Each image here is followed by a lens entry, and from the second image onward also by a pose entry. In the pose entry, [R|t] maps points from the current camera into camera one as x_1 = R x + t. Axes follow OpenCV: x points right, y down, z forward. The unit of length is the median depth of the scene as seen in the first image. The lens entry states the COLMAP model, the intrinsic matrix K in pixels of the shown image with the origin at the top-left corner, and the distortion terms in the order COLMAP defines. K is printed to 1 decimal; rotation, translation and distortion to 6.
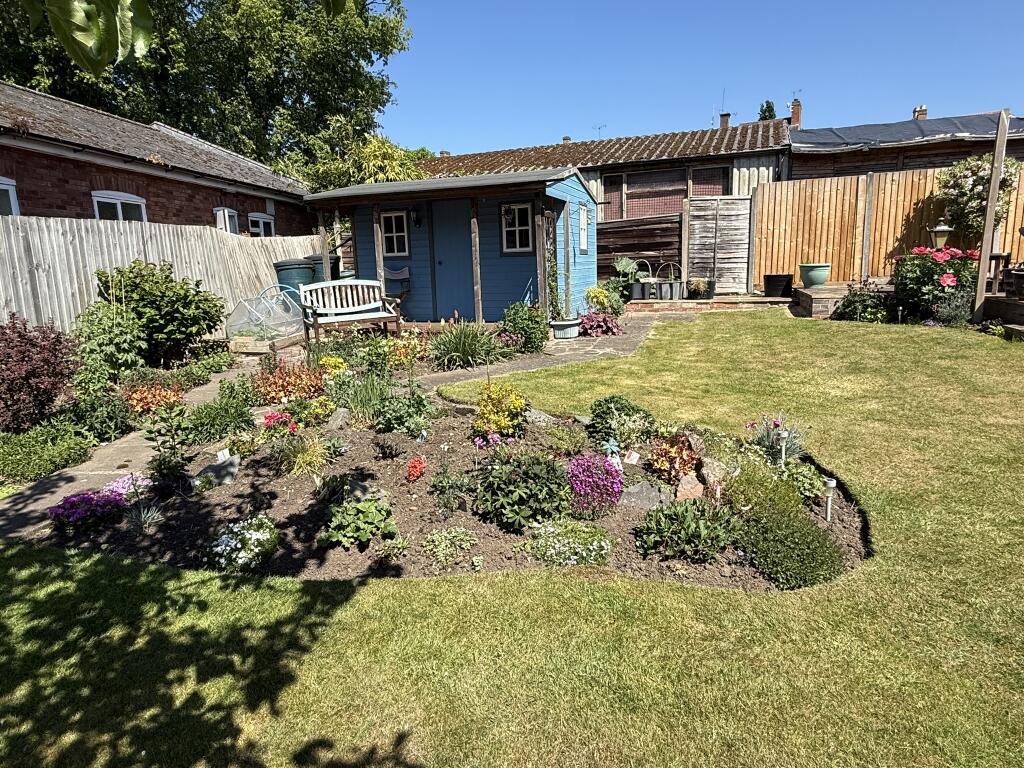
lens RADIAL K [[619.9, 0, 508.5], [0, 619.9, 385.1], [0, 0, 1]] dist [0.002456, 0.000844]
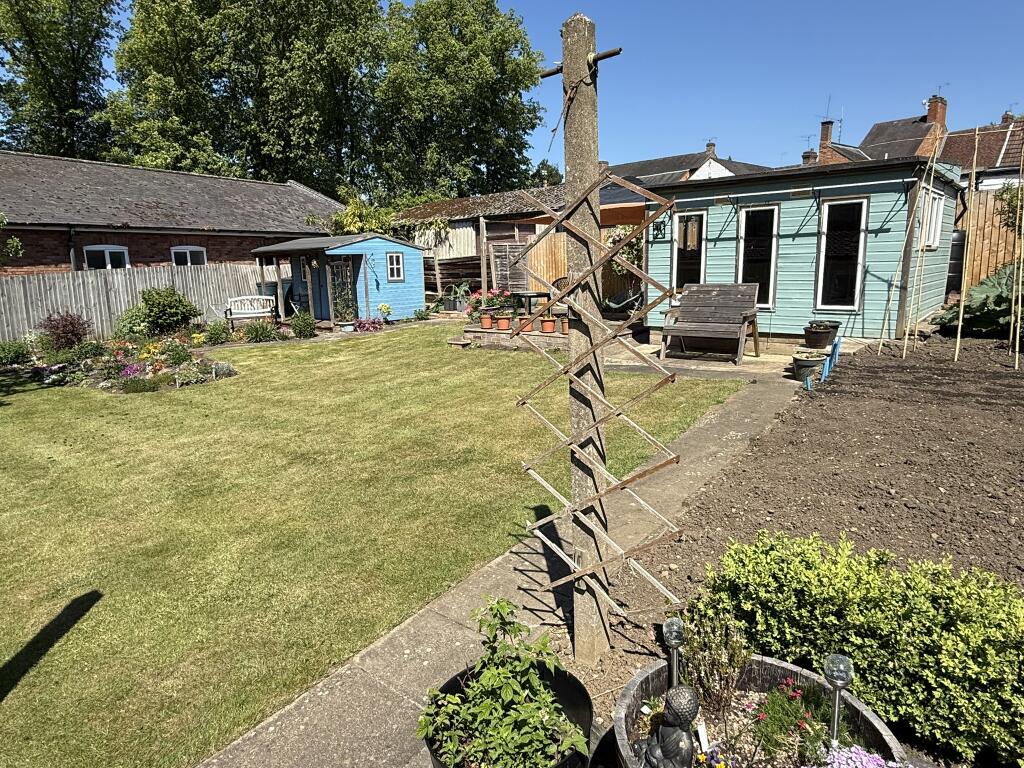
lens RADIAL K [[619.9, 0, 511.1], [0, 619.9, 383.0], [0, 0, 1]] dist [0.002456, 0.000844]
pose [[0.925955, 0.081752, -0.368680, 0.995950], [-0.078102, 0.996636, 0.024840, -0.008052], [0.369470, 0.005794, 0.929225, -0.407147]]
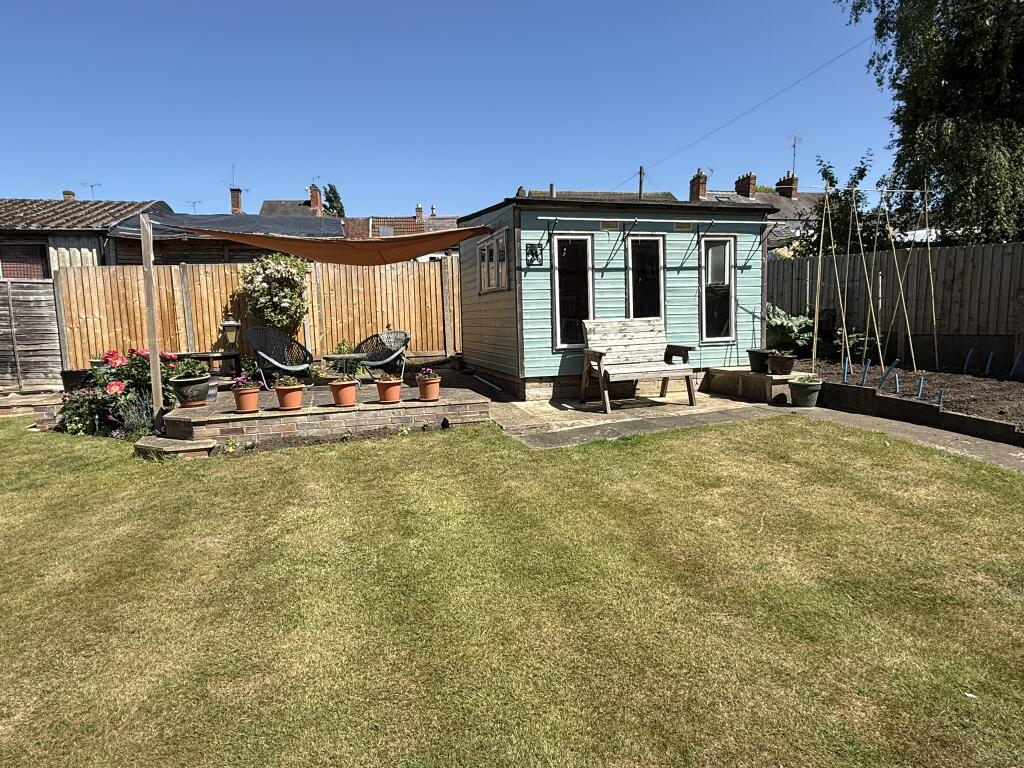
lens RADIAL K [[619.9, 0, 510.2], [0, 619.9, 385.5], [0, 0, 1]] dist [0.002456, 0.000844]
pose [[0.817251, -0.051564, 0.573970, 0.439080], [0.112205, 0.991165, -0.070719, -0.028117], [-0.565253, 0.122198, 0.815817, -0.053528]]
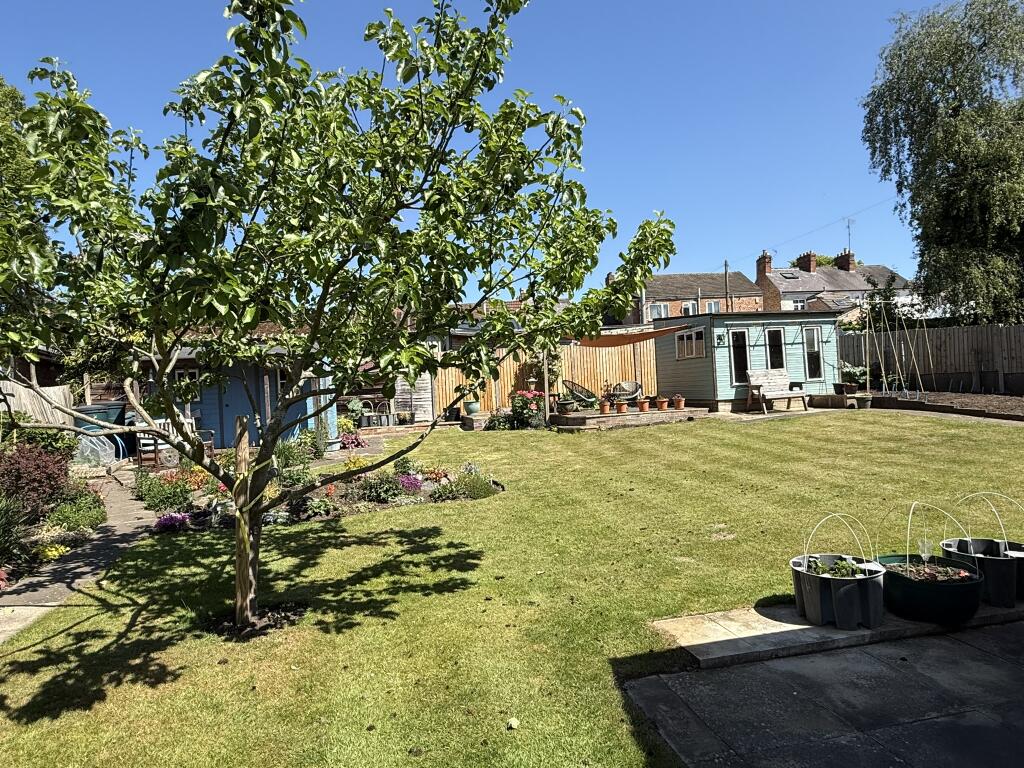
lens RADIAL K [[619.9, 0, 509.7], [0, 619.9, 383.4], [0, 0, 1]] dist [0.002456, 0.000844]
pose [[0.865686, -0.007195, 0.500535, -0.241711], [0.120747, 0.973374, -0.194843, 0.093252], [-0.485806, 0.229111, 0.843505, -0.449489]]
